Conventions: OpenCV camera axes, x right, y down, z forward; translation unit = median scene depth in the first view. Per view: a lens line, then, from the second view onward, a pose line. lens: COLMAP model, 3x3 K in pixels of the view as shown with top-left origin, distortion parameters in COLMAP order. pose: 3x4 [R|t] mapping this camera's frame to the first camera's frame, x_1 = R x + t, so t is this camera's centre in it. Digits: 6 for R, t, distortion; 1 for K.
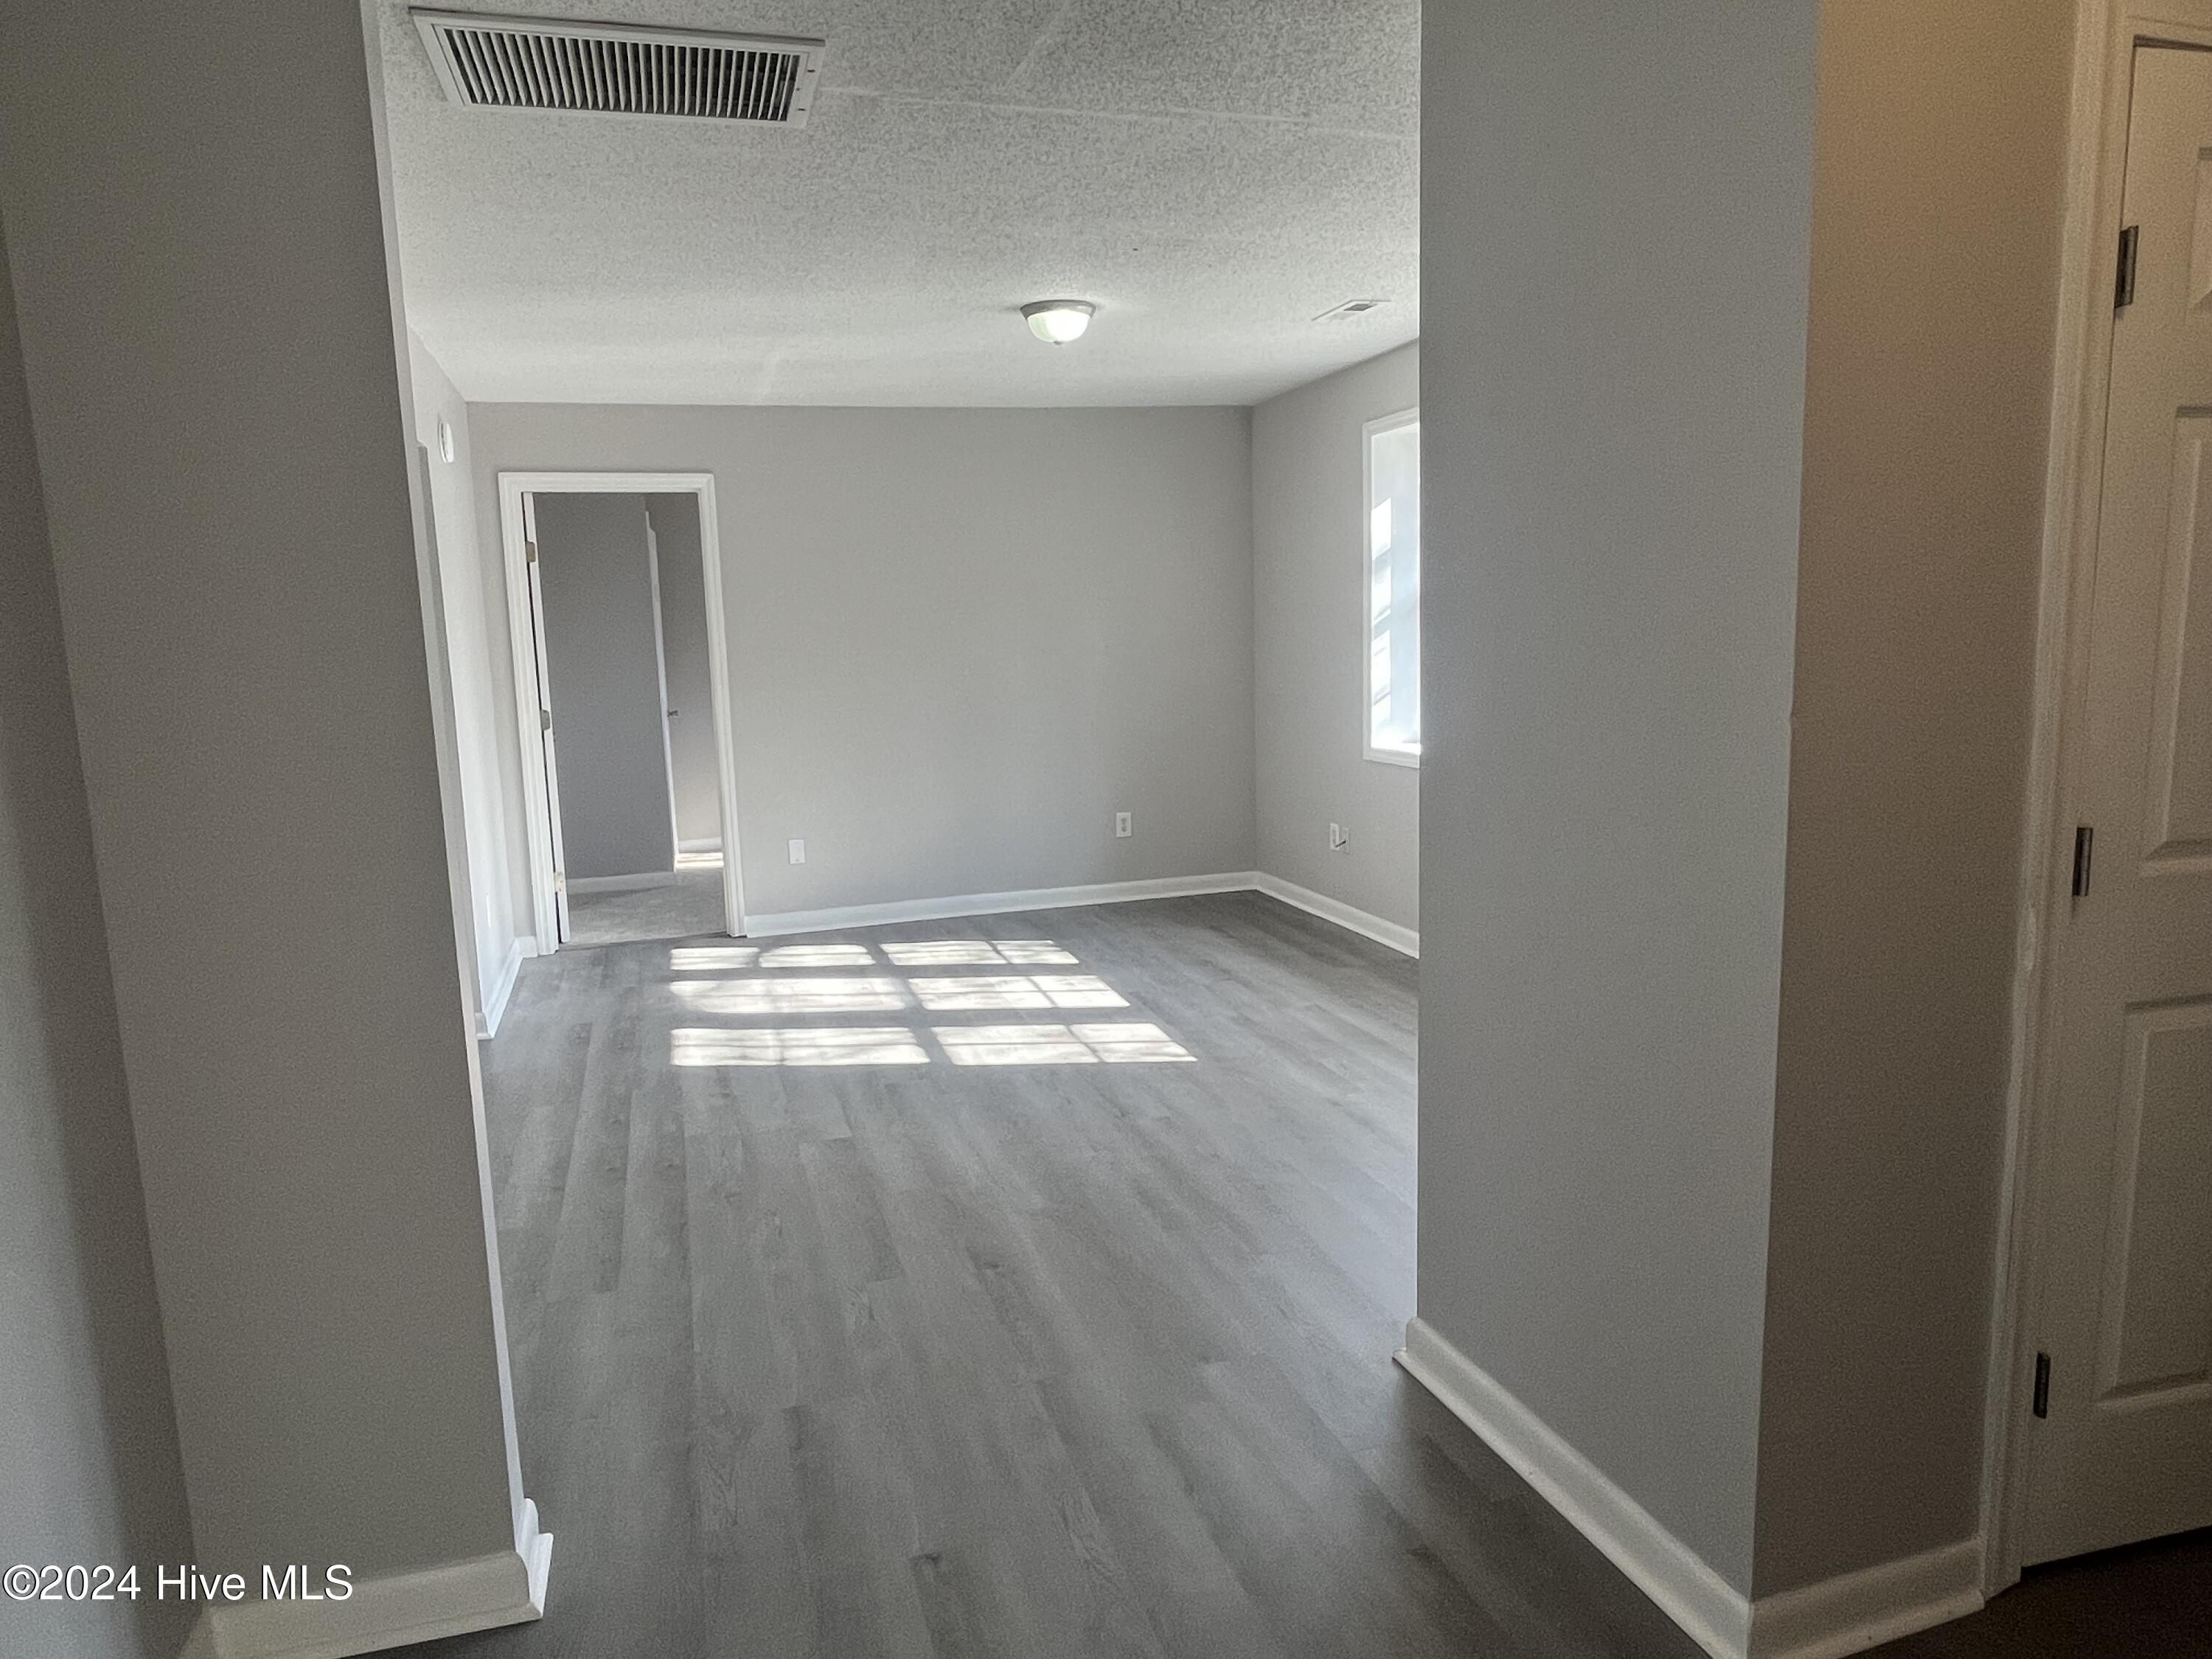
lens RADIAL K [[1362.5, 0, 1102.4], [0, 1362.5, 834.9], [0, 0, 1]] dist [0.000640, 0.000365]
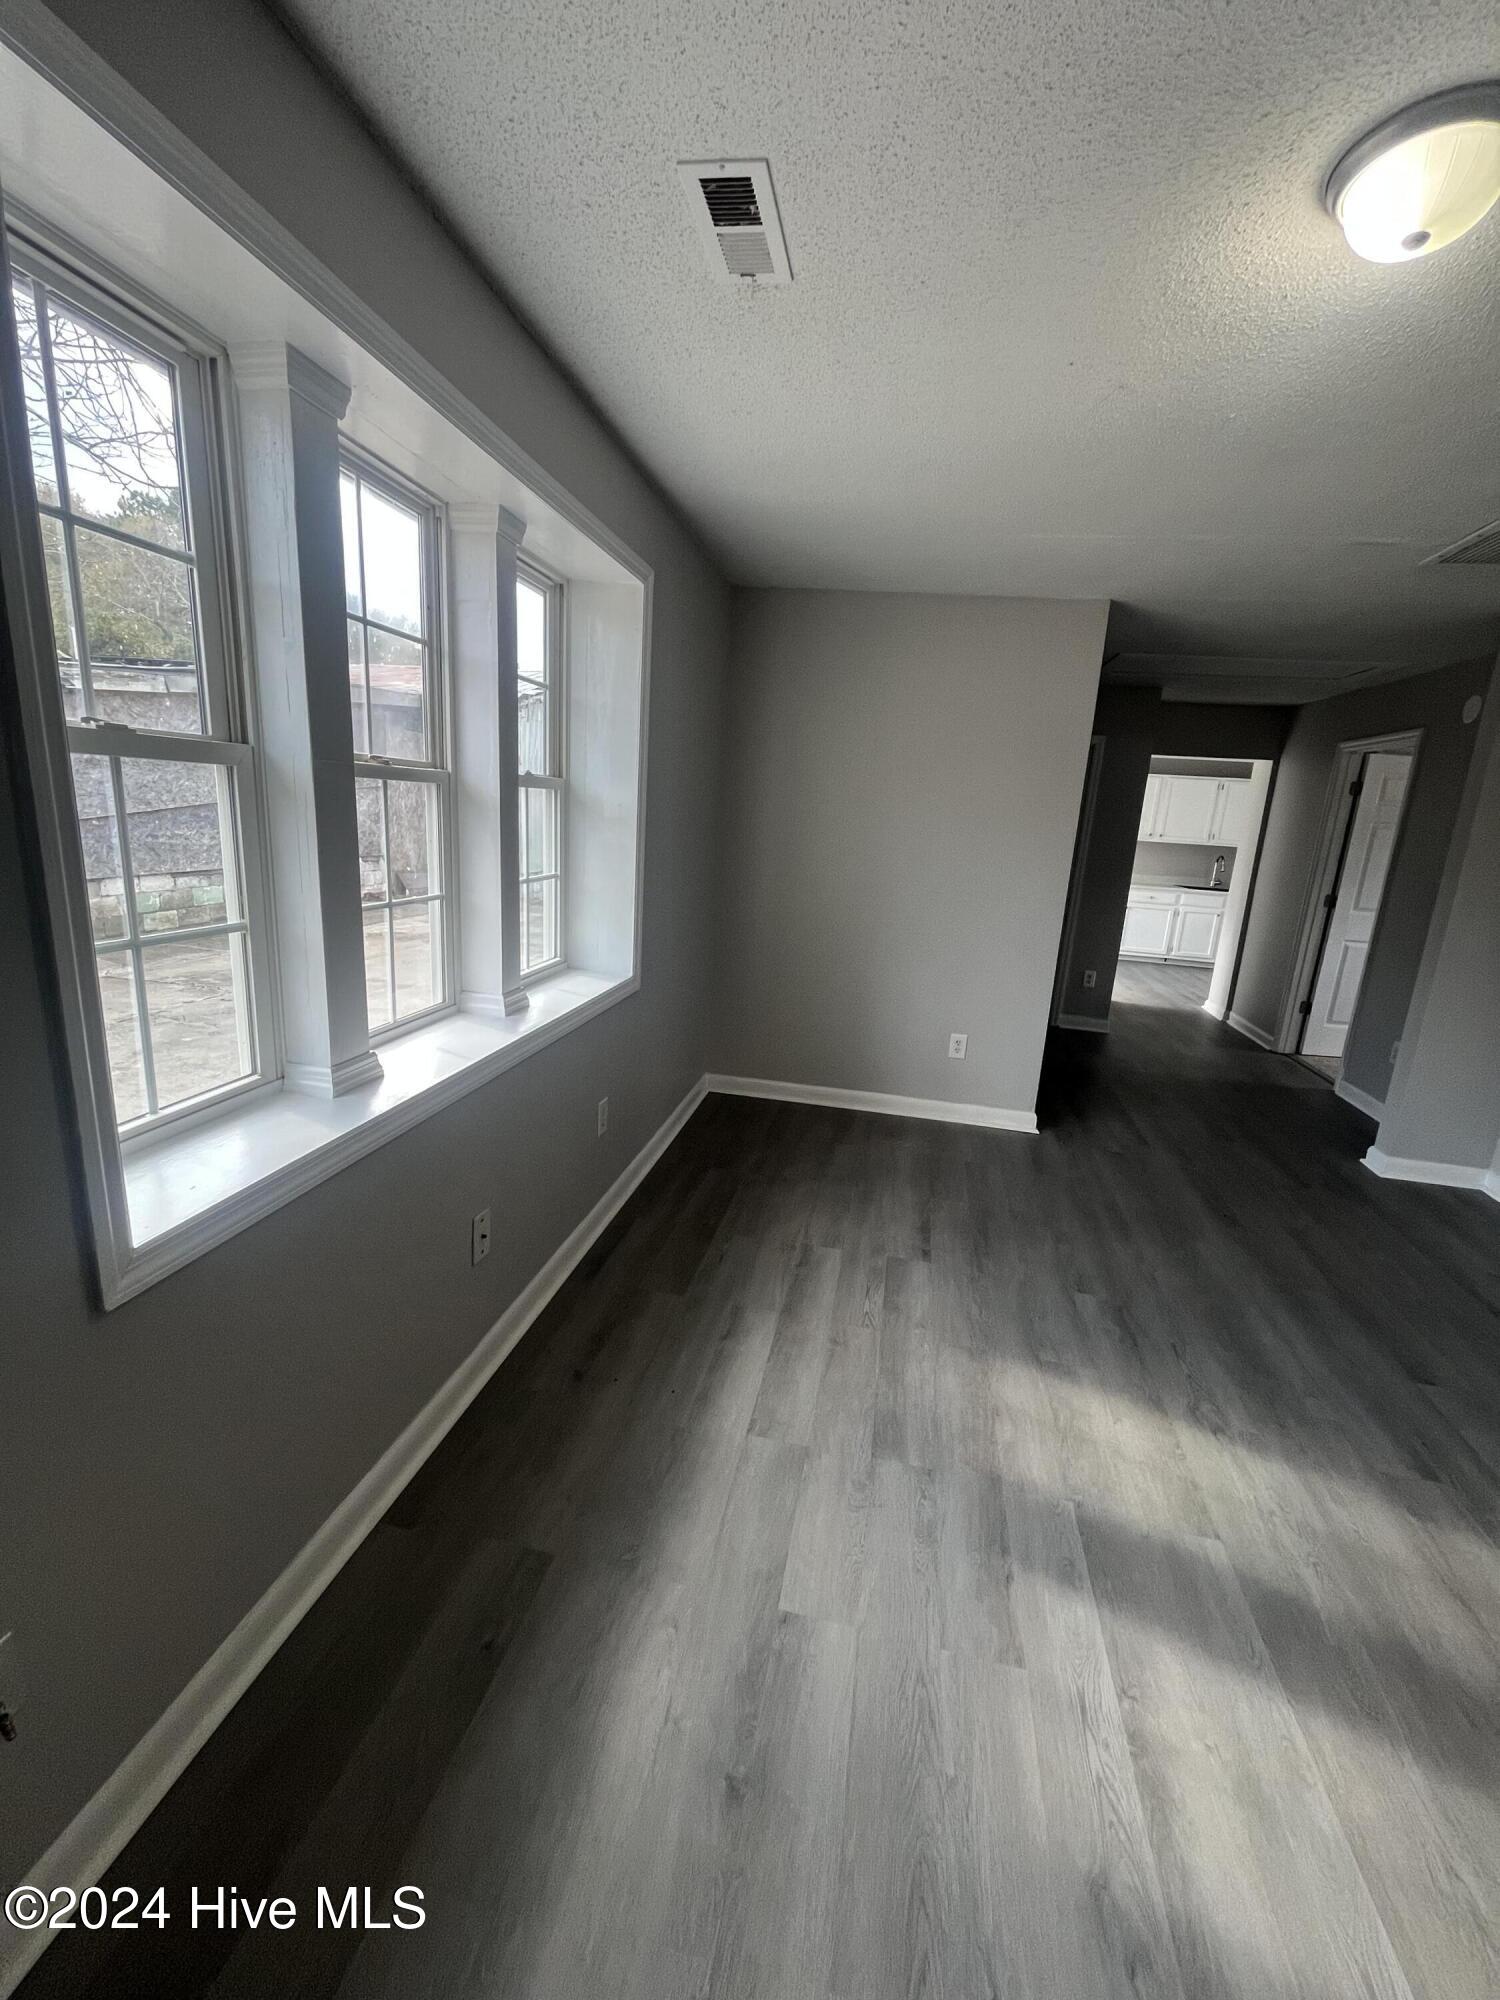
lens RADIAL K [[802.8, 0, 752.5], [0, 802.8, 996.7], [0, 0, 1]] dist [-0.003793, -0.000338]
pose [[-0.869448, -0.132450, 0.475938, -0.001066], [0.041661, 0.940301, 0.337785, -0.233343], [-0.492264, 0.313514, -0.812025, 1.432506]]
